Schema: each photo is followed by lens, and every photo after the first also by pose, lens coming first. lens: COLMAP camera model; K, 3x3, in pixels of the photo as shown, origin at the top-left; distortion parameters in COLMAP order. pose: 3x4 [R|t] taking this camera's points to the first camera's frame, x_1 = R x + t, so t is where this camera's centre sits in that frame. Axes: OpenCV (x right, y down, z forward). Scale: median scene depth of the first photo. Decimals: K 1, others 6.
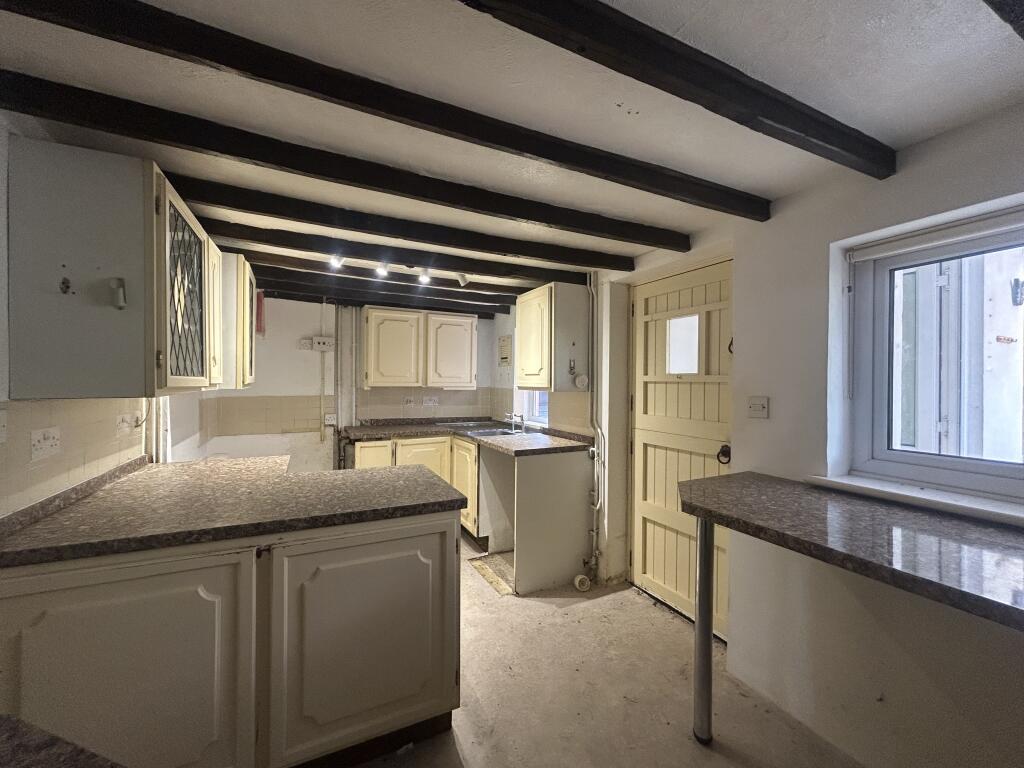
lens RADIAL K [[413.4, 0, 510.8], [0, 413.4, 382.4], [0, 0, 1]] dist [0.003375, -0.000131]
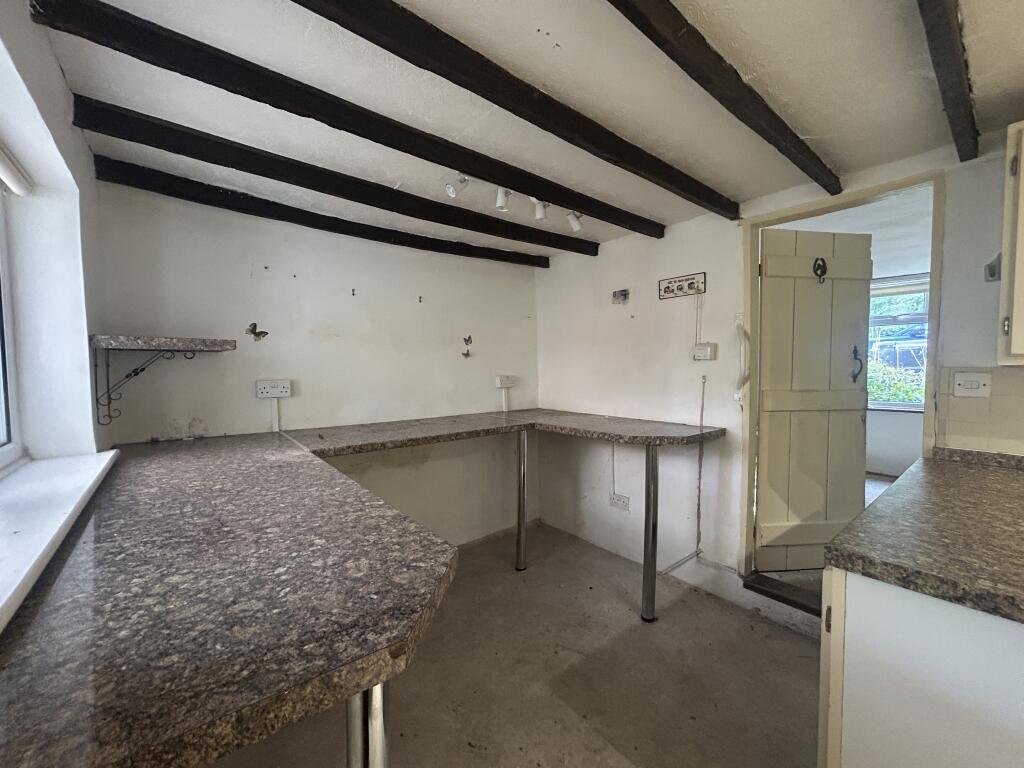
lens RADIAL K [[413.4, 0, 510.8], [0, 413.4, 382.4], [0, 0, 1]] dist [0.003375, -0.000131]
pose [[-0.974541, 0.000348, -0.224211, 0.189506], [-0.008378, 0.999244, 0.037962, 0.018769], [0.224055, 0.038874, -0.973801, 0.618537]]
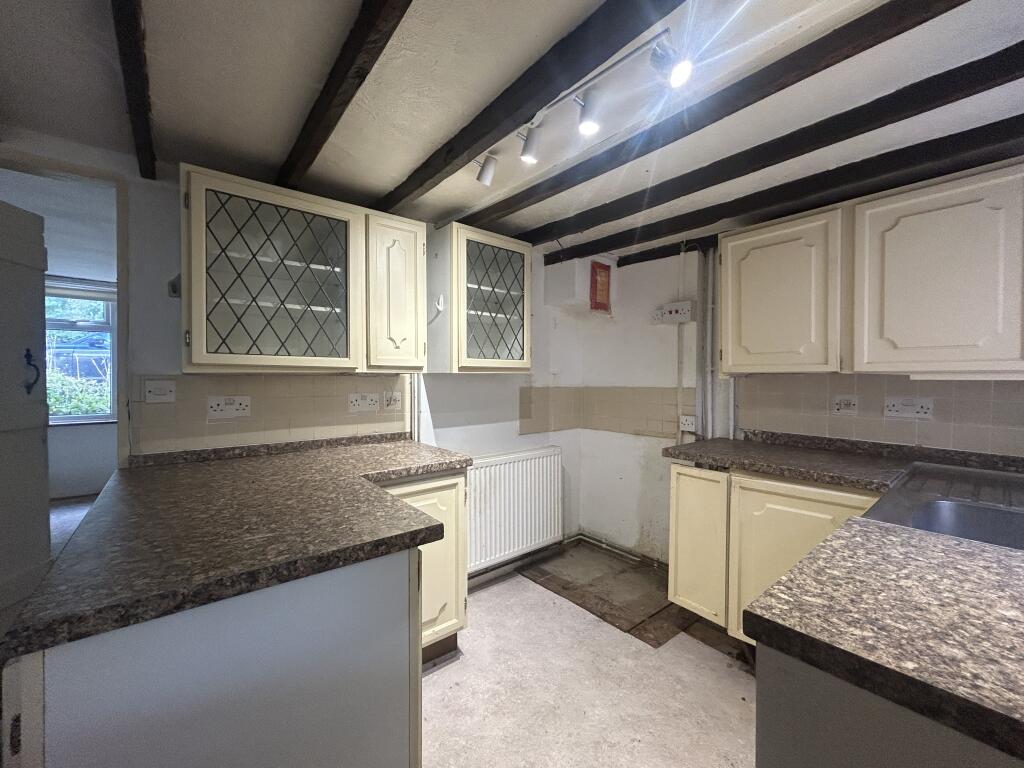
lens RADIAL K [[413.4, 0, 510.8], [0, 413.4, 382.4], [0, 0, 1]] dist [0.003375, -0.000131]
pose [[0.215789, 0.001840, -0.976438, 0.160210], [-0.000999, 0.999998, 0.001663, 0.022244], [0.976439, 0.000617, 0.215790, 0.587631]]
